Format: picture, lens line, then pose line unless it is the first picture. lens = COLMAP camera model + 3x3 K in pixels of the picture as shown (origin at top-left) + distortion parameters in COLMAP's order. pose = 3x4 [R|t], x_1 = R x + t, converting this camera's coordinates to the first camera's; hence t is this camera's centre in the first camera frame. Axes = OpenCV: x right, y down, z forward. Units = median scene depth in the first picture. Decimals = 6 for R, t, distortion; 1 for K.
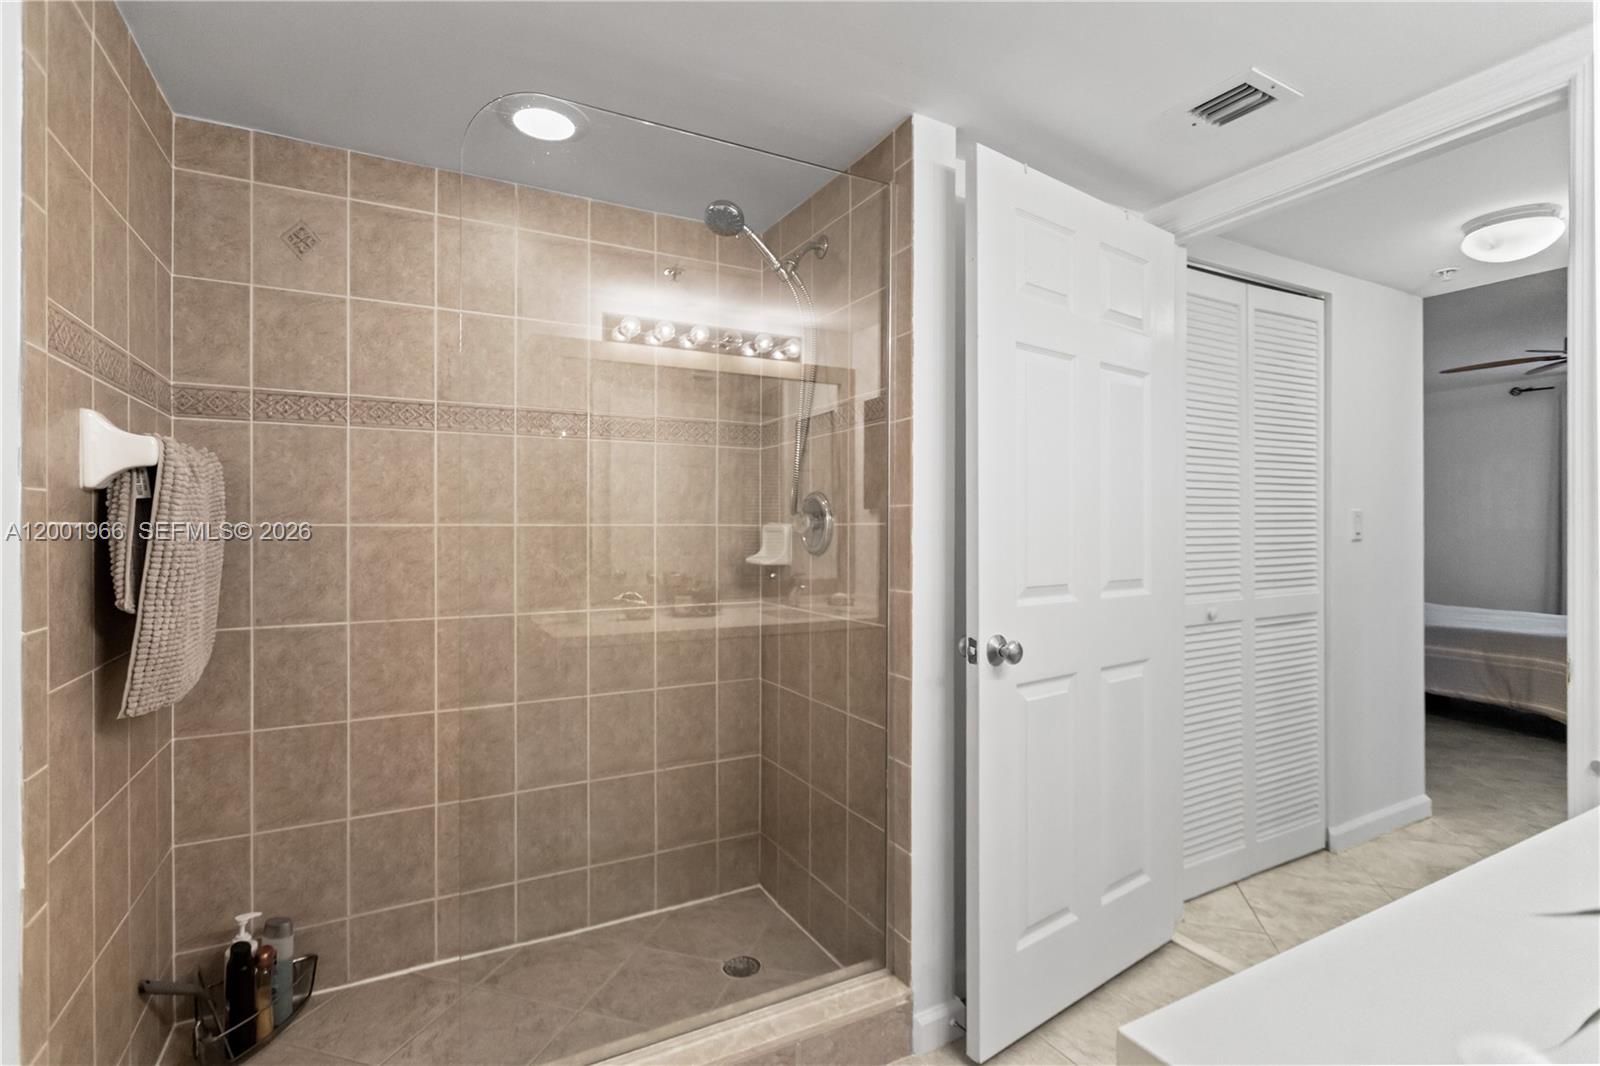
lens RADIAL K [[755.0, 0, 794.1], [0, 755.0, 531.4], [0, 0, 1]] dist [0.004384, 0.000608]
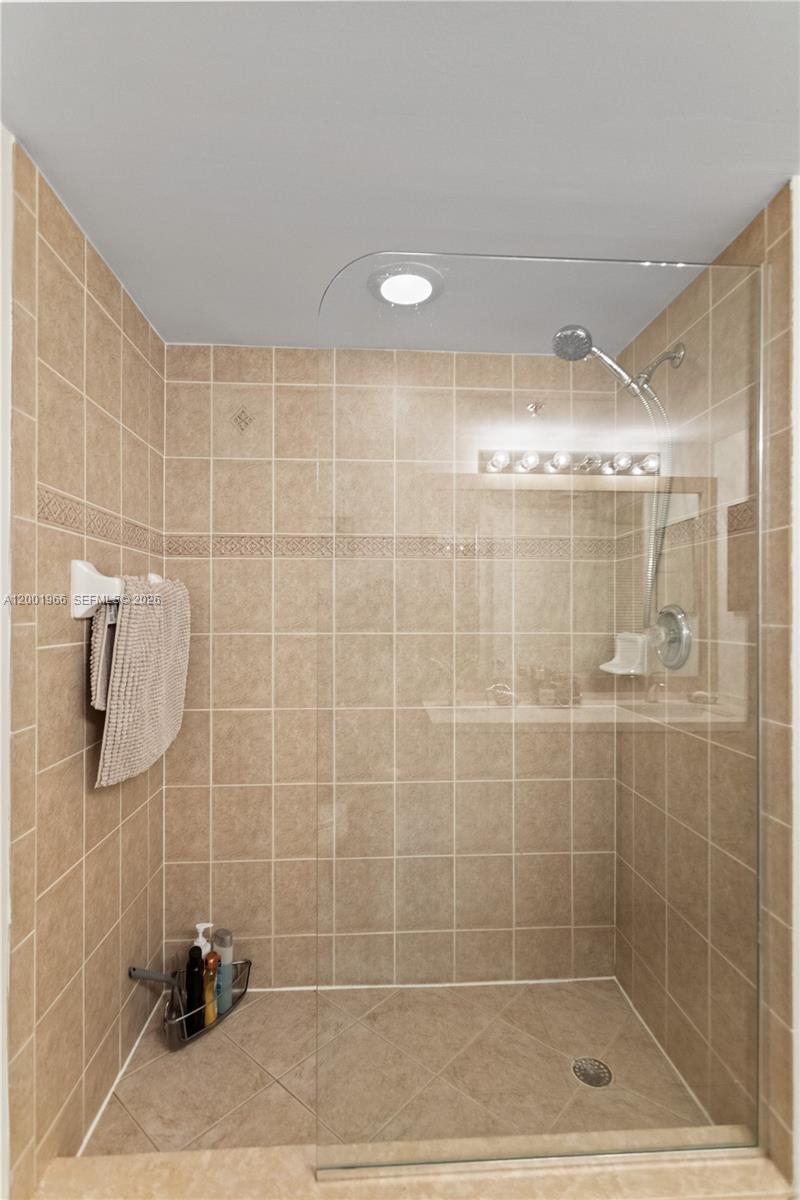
lens RADIAL K [[576.1, 0, 398.5], [0, 576.1, 607.4], [0, 0, 1]] dist [0.000410, 0.000765]
pose [[0.910562, -0.001890, -0.413368, 0.015826], [-0.004541, 0.999883, -0.014575, -0.039747], [0.413347, 0.015149, 0.910447, 0.184036]]
